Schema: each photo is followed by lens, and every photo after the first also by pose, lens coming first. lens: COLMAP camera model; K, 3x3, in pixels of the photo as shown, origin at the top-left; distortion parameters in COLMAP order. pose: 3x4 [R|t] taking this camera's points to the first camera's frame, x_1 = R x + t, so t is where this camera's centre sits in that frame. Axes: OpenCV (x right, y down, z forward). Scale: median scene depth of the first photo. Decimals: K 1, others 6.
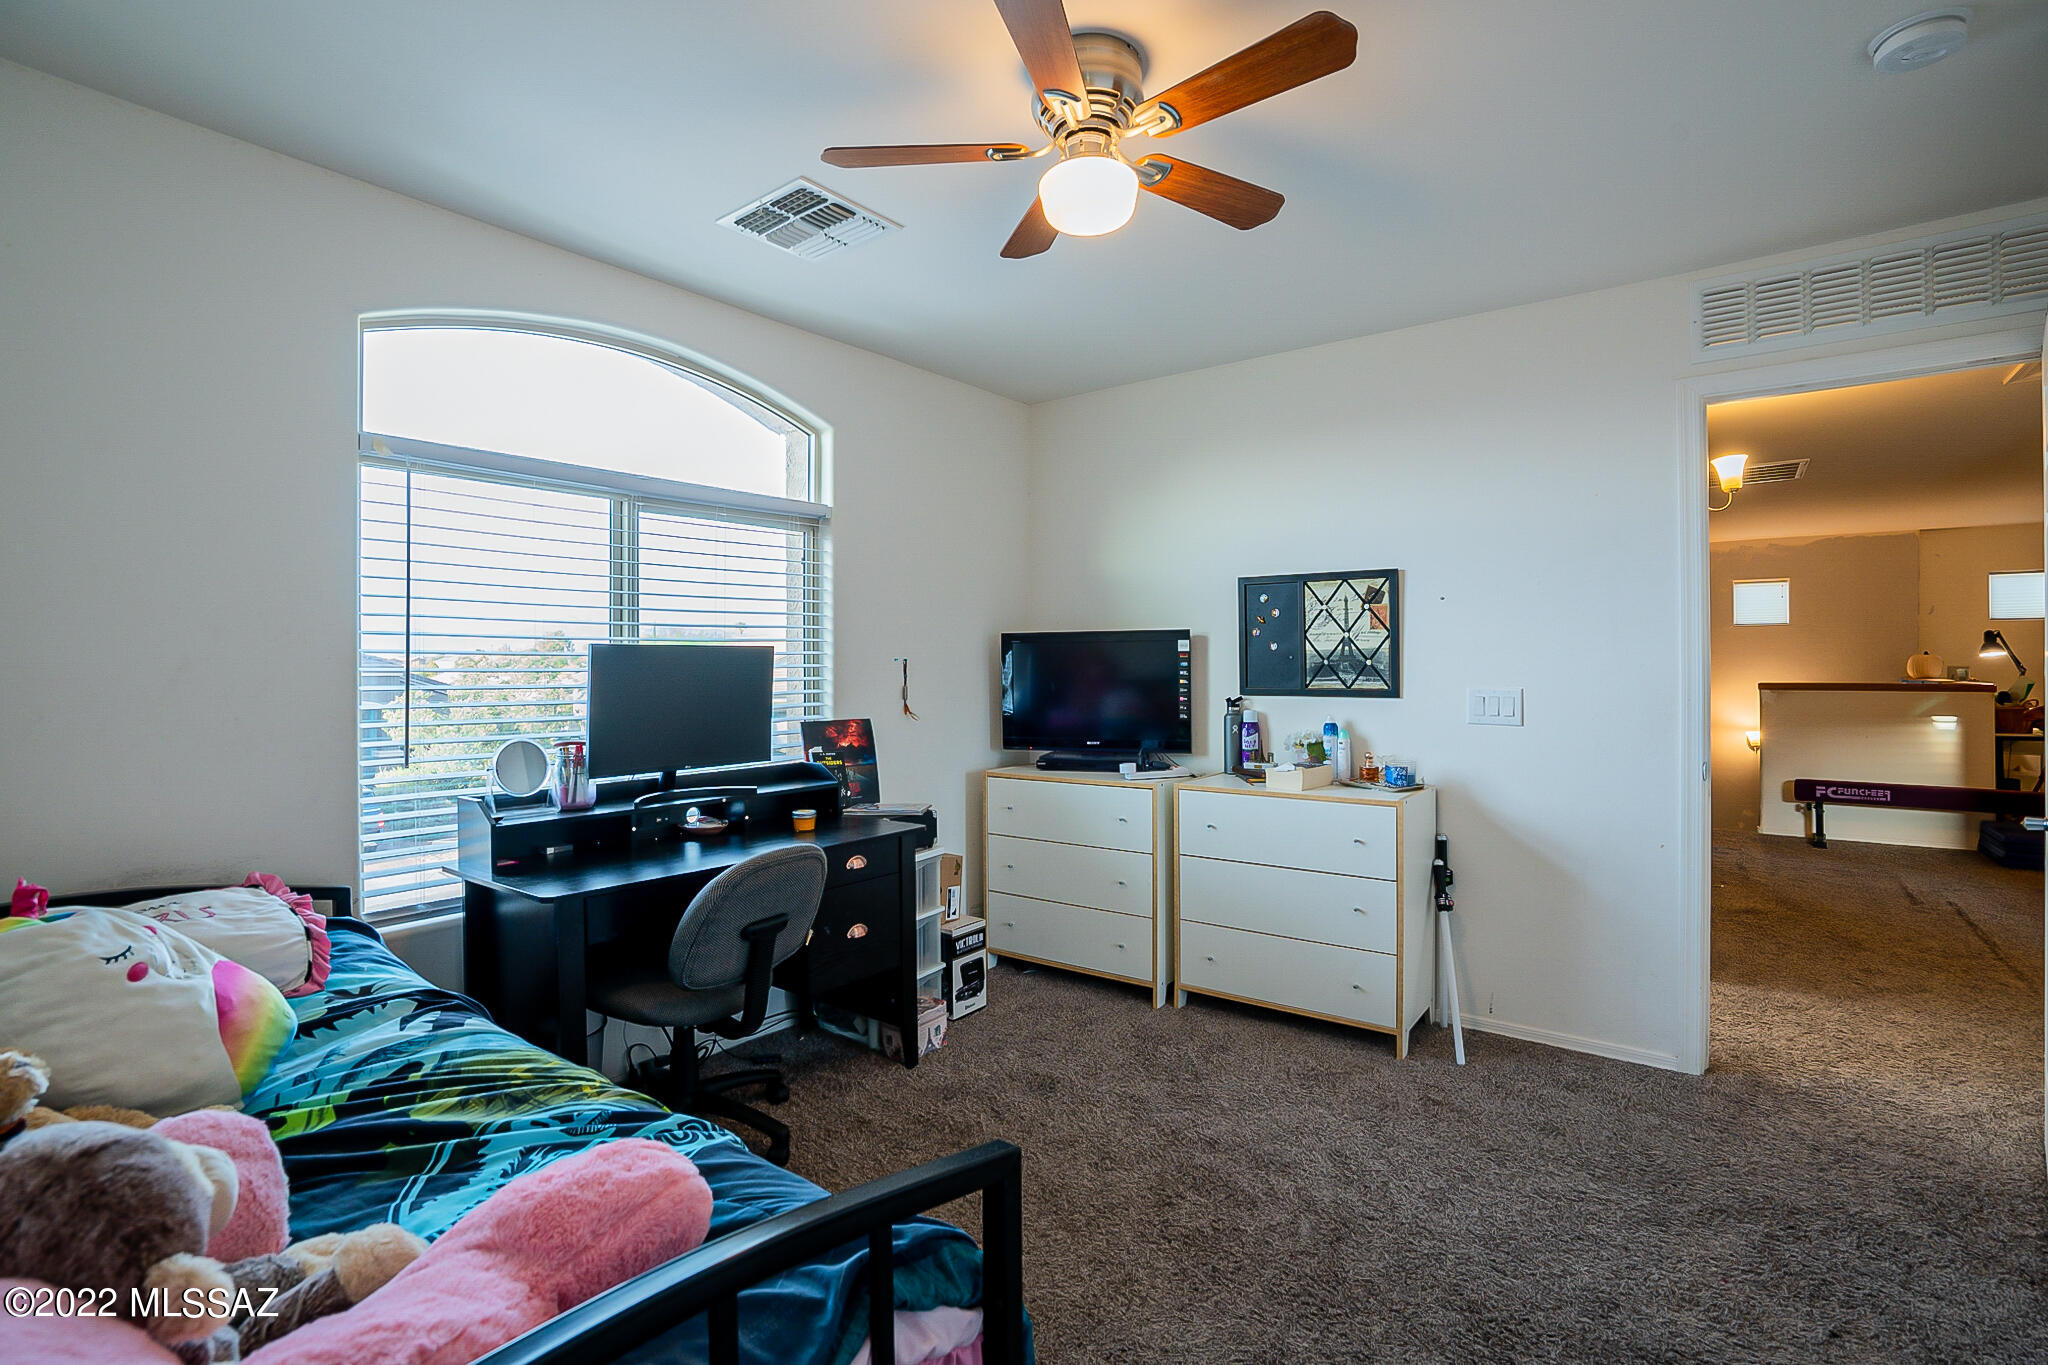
lens RADIAL K [[945.5, 0, 1024.6], [0, 945.5, 667.4], [0, 0, 1]] dist [-0.042741, 0.010209]
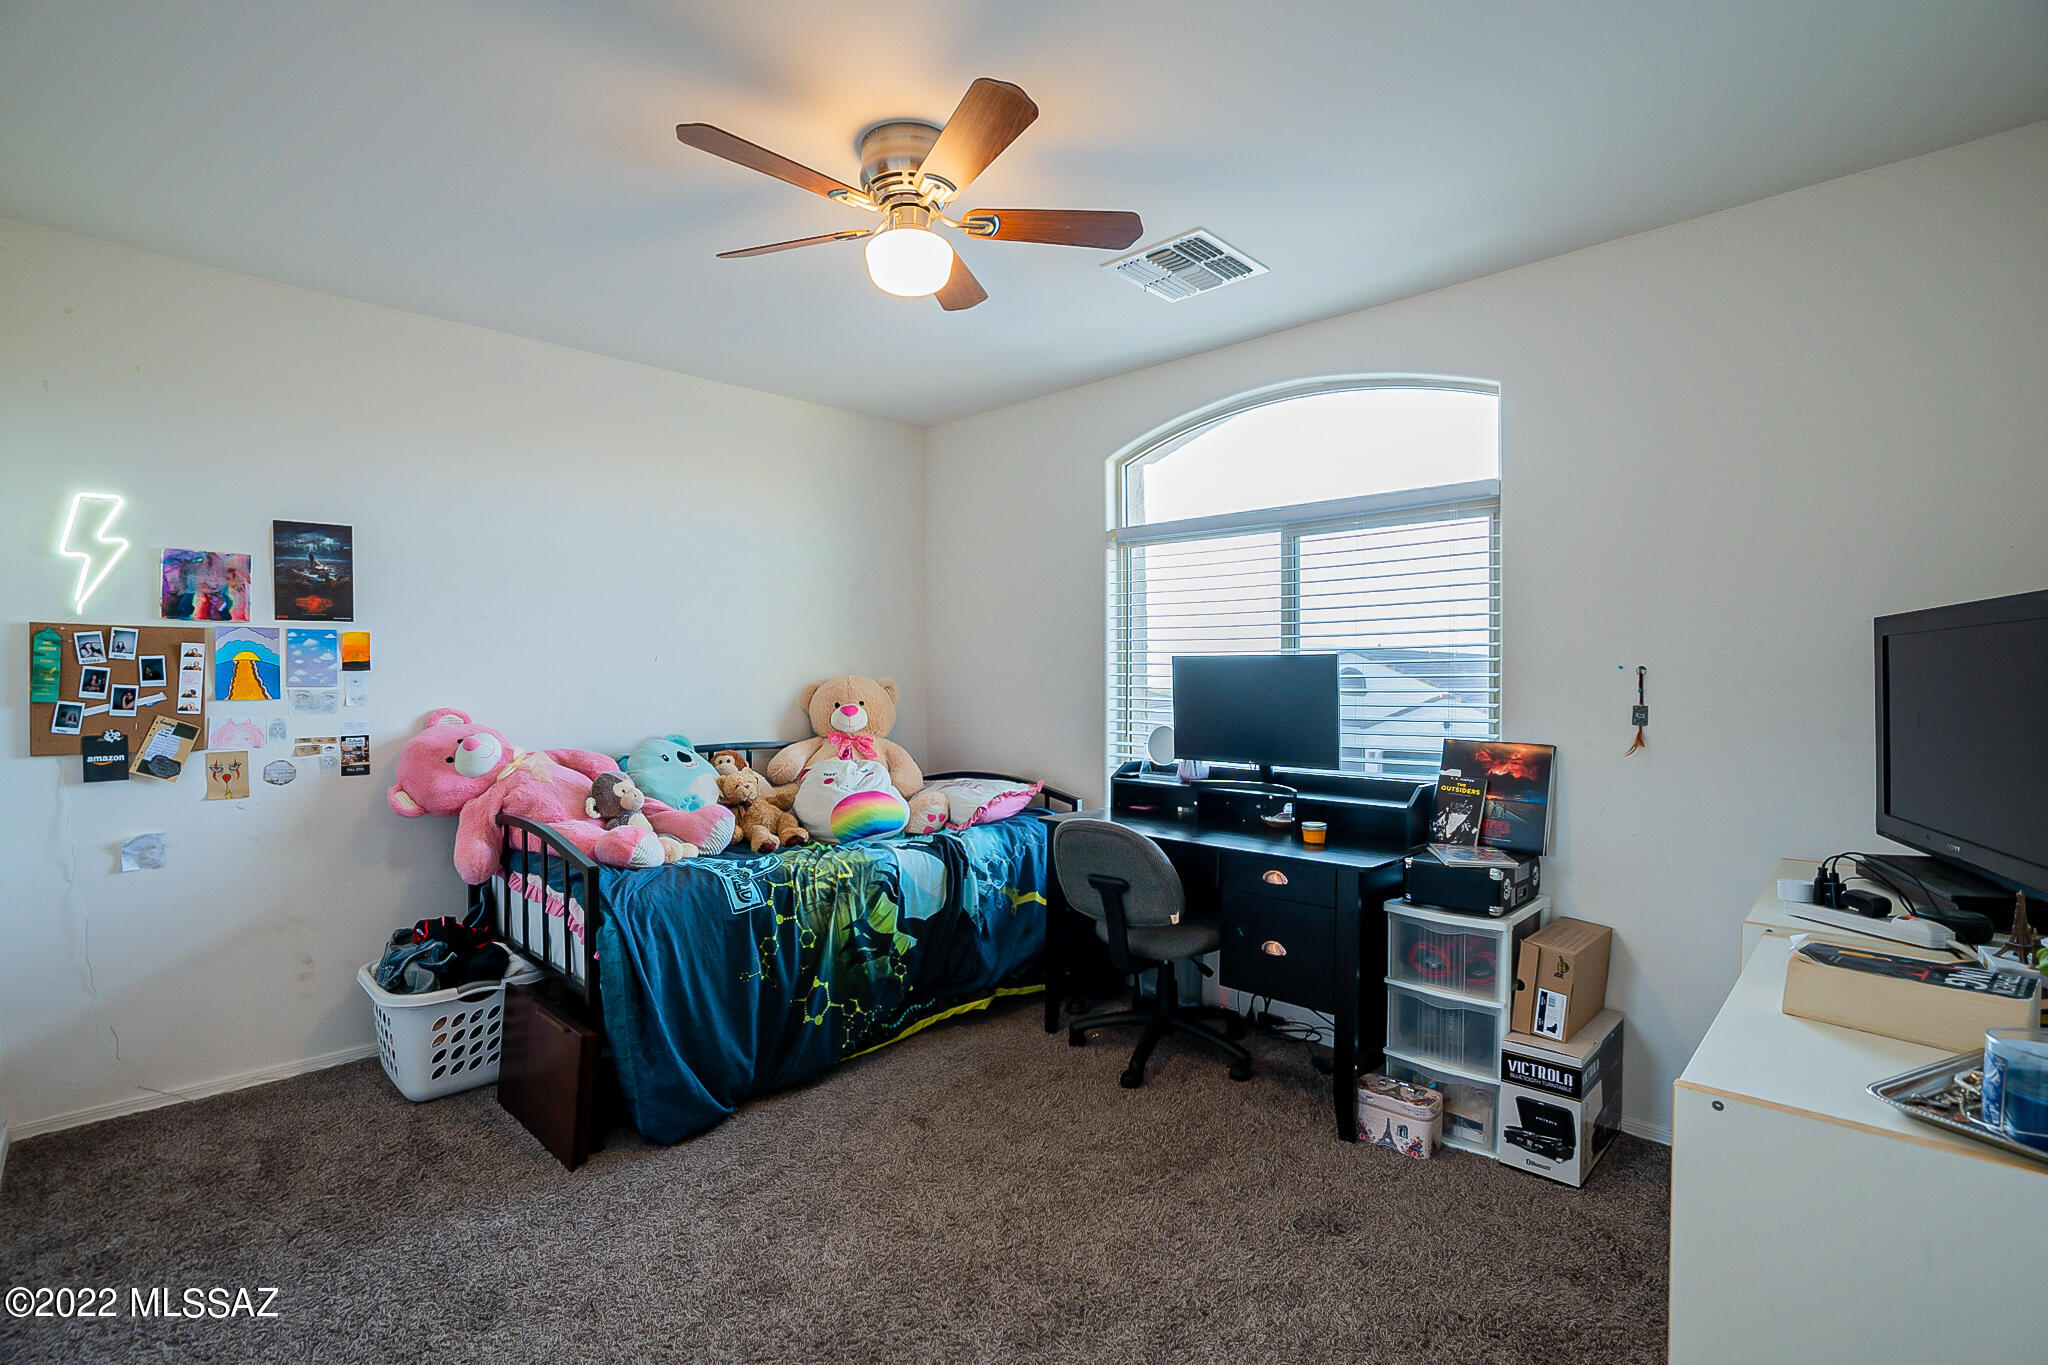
lens RADIAL K [[945.5, 0, 1031.9], [0, 945.5, 685.0], [0, 0, 1]] dist [-0.042741, 0.010209]
pose [[-0.103987, 0.015464, -0.994458, 0.646606], [-0.007558, 0.999838, 0.016338, -0.003503], [0.994550, 0.009215, -0.103853, 0.684505]]
